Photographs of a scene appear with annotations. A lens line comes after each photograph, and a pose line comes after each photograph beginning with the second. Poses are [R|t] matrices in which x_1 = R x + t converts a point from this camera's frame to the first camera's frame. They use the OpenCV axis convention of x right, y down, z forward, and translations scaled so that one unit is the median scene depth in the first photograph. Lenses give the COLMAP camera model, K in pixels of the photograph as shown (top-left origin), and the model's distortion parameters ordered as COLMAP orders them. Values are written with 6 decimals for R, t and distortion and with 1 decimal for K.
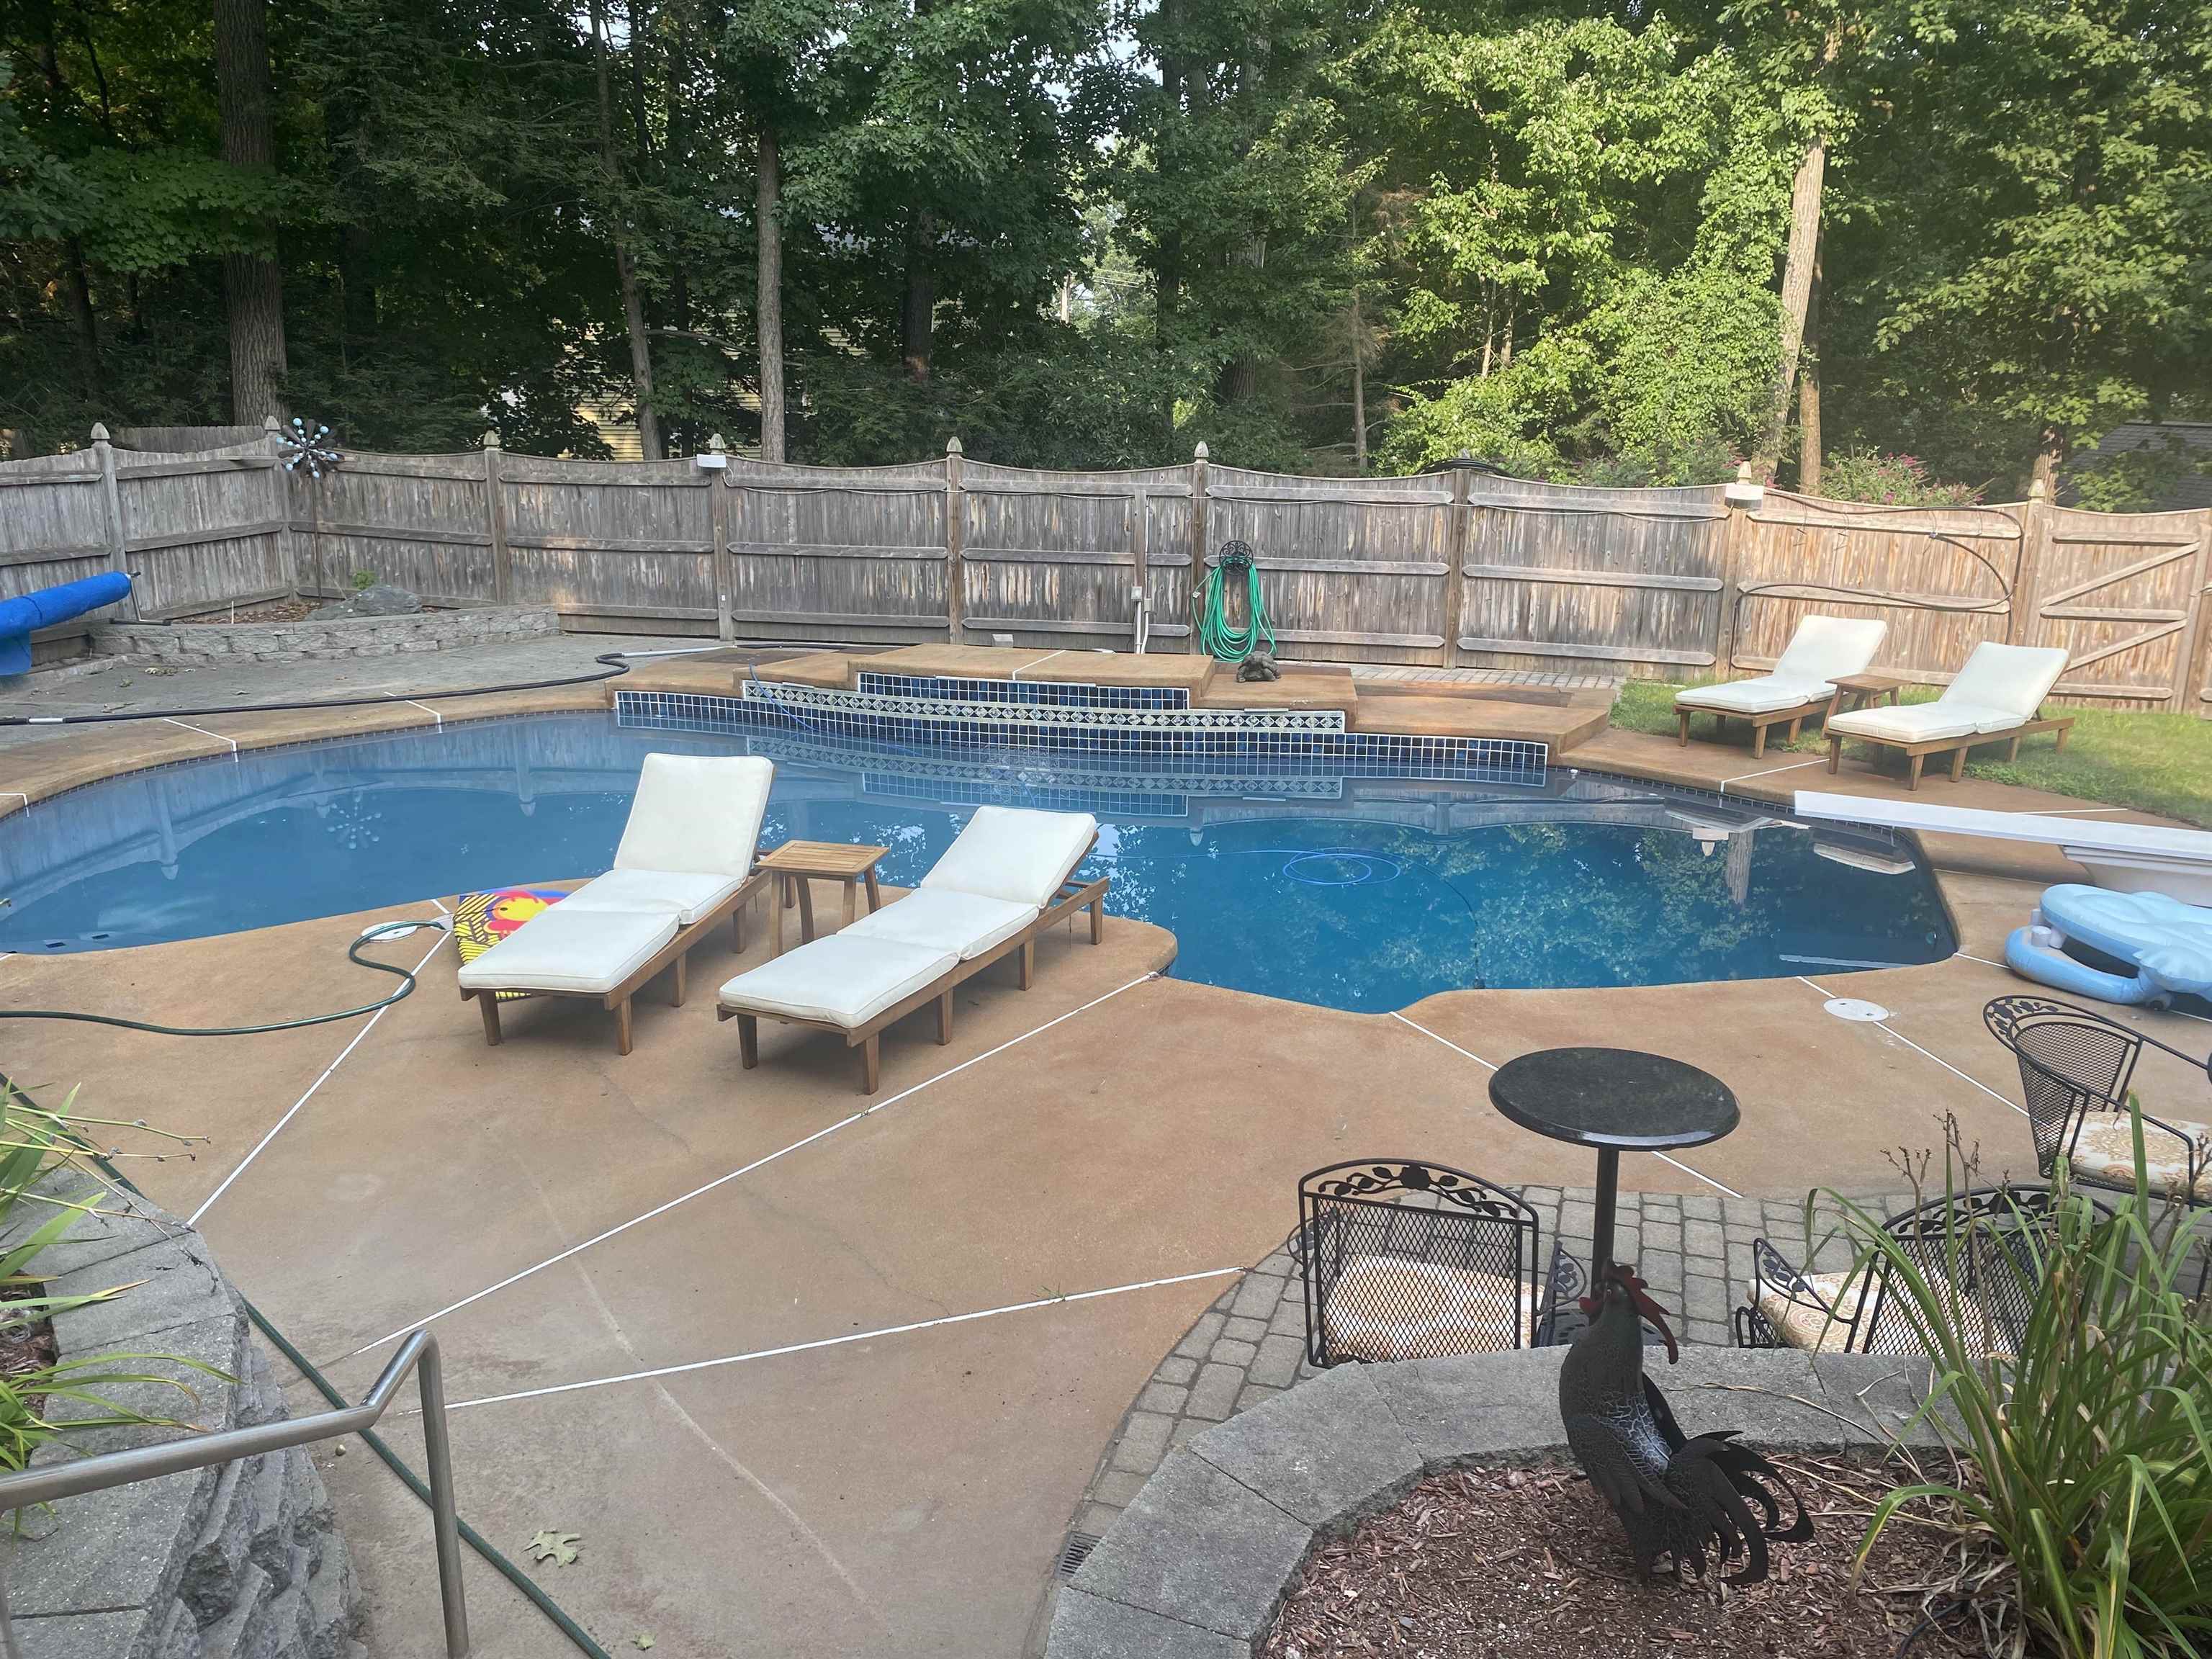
lens RADIAL K [[1681.4, 0, 1106.0], [0, 1681.4, 829.5], [0, 0, 1]] dist [0.083048, -0.162228]
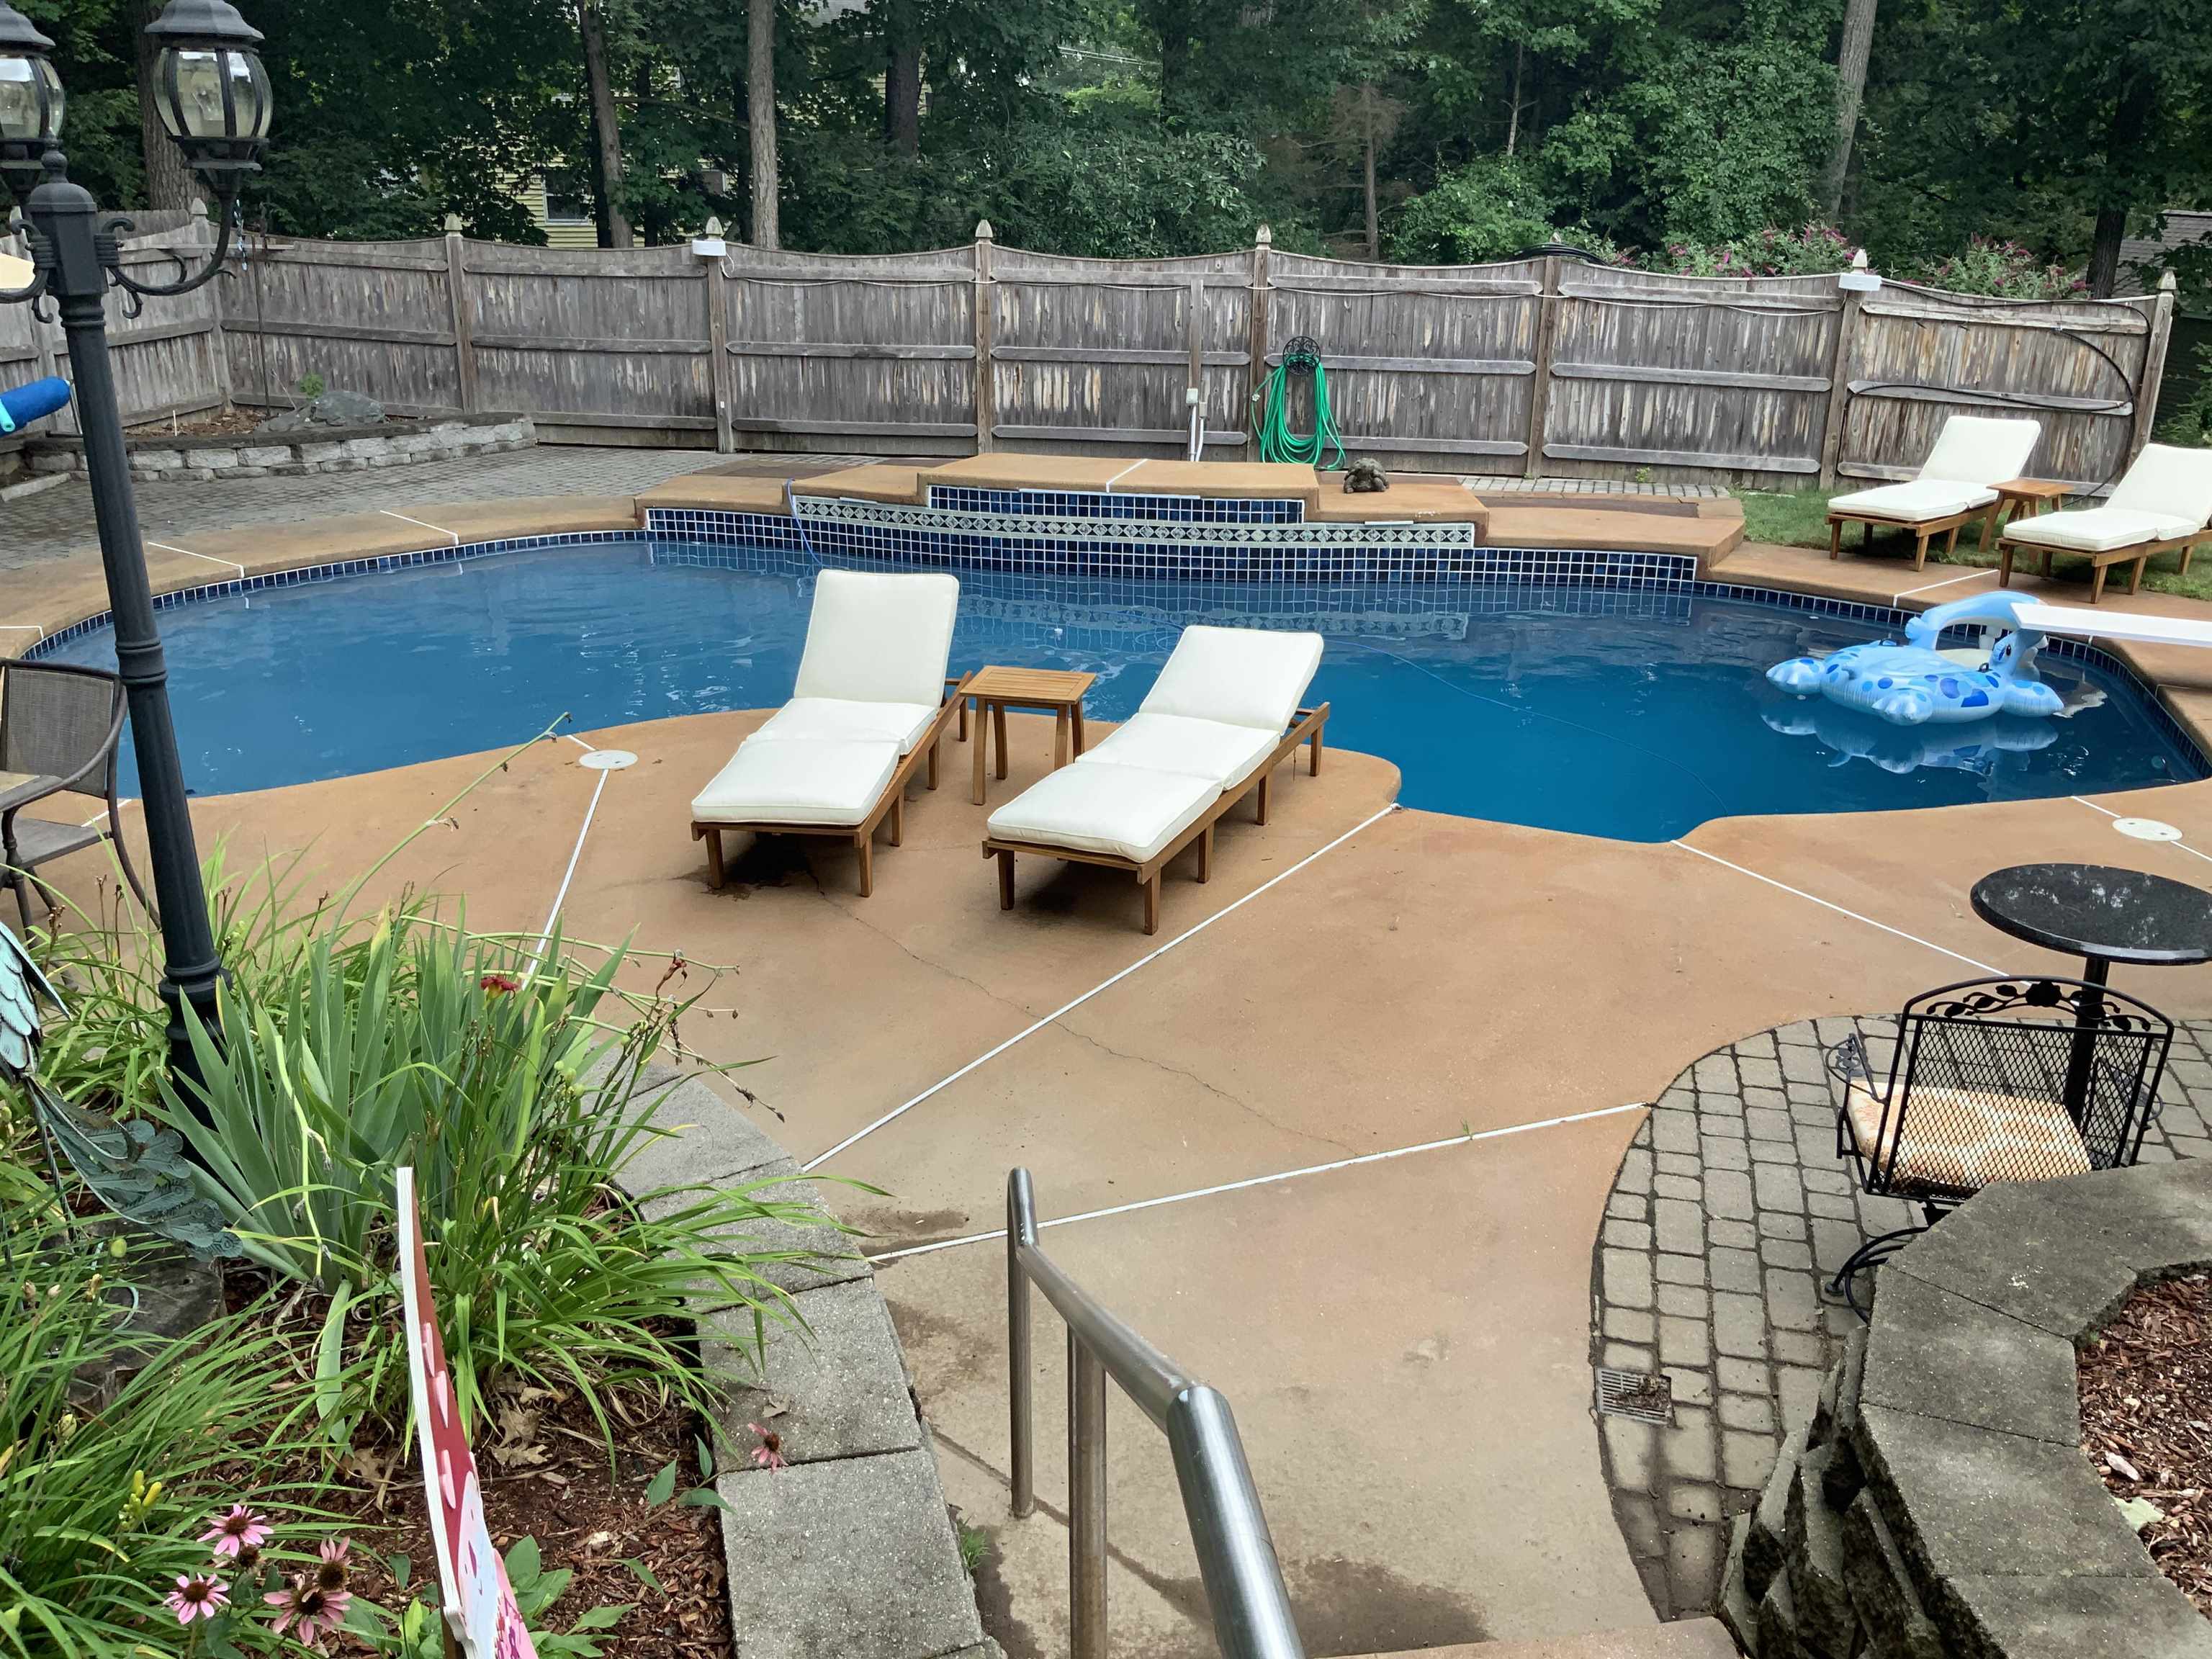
lens RADIAL K [[1827.7, 0, 1093.0], [0, 1827.7, 823.2], [0, 0, 1]] dist [0.063278, -0.138720]
pose [[0.998594, -0.015656, 0.050647, -0.095501], [0.011277, 0.996263, 0.085629, 0.003597], [-0.051799, -0.084938, 0.995039, 0.001713]]
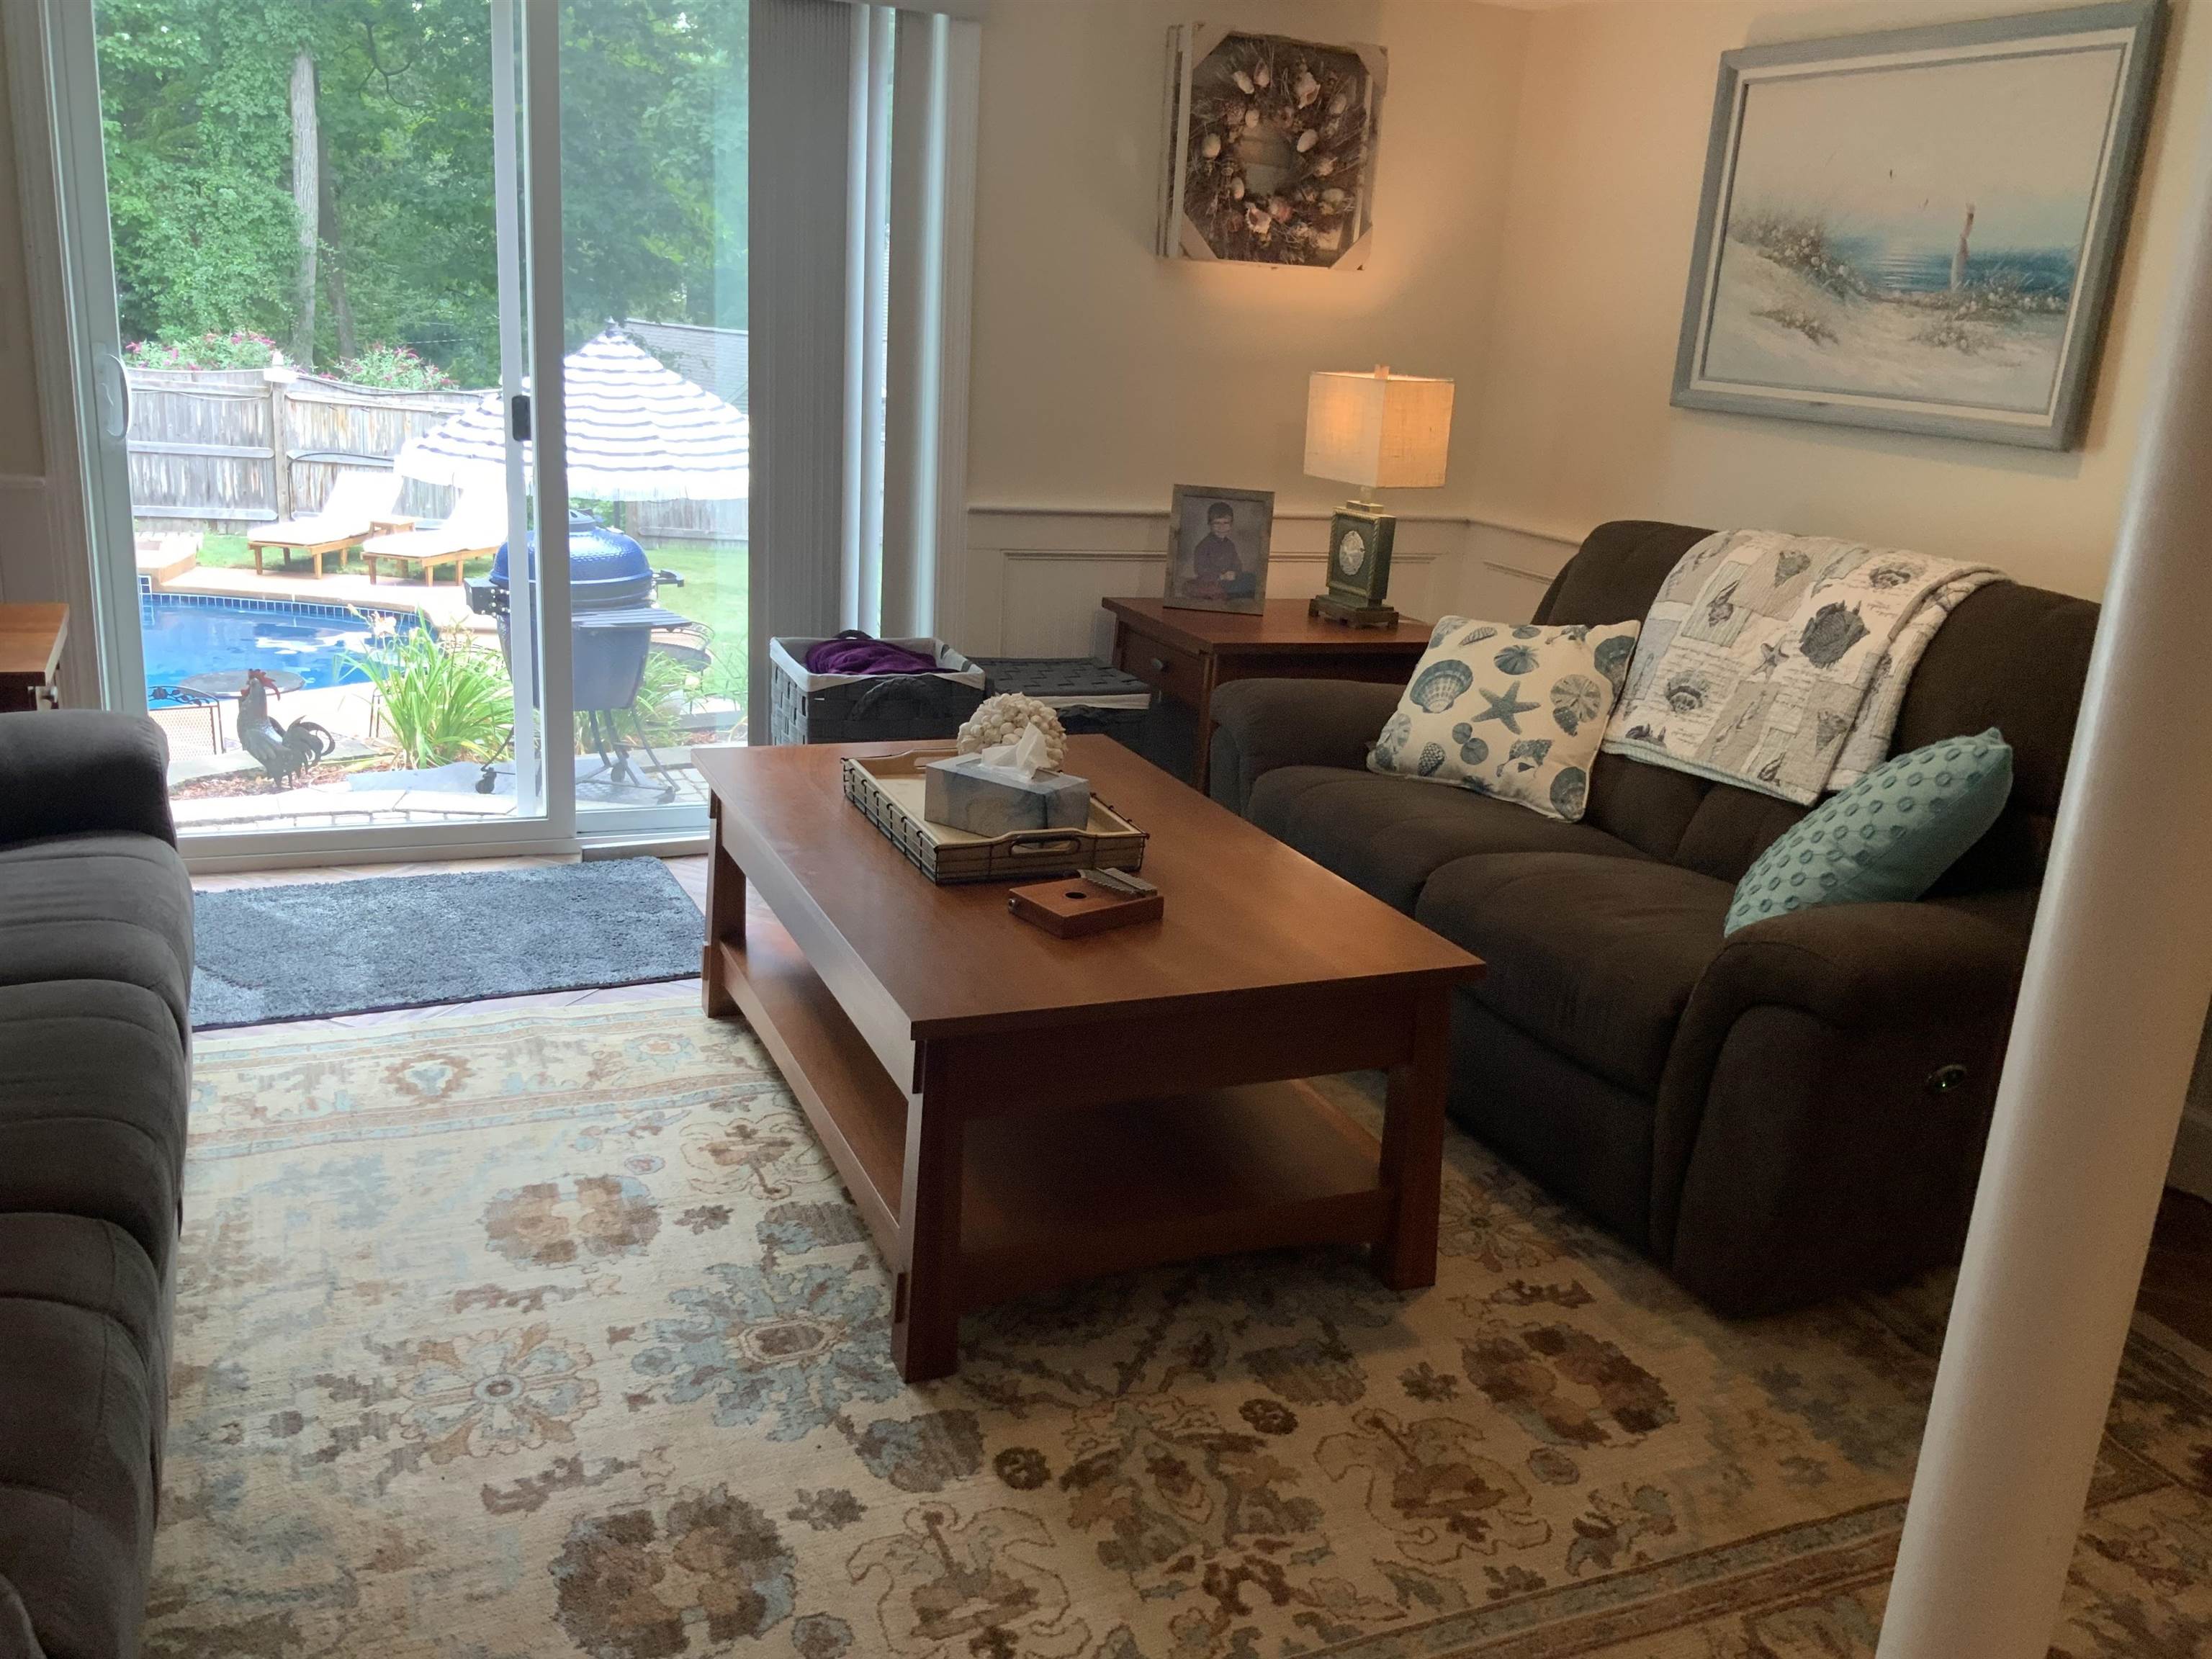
lens RADIAL K [[1879.2, 0, 1106.0], [0, 1879.2, 829.5], [0, 0, 1]] dist [0.003826, 0.000589]
pose [[0.732258, -0.143293, 0.665782, -0.138992], [0.113270, 0.989623, 0.088412, 0.072708], [-0.671542, 0.010673, 0.740890, -0.404319]]
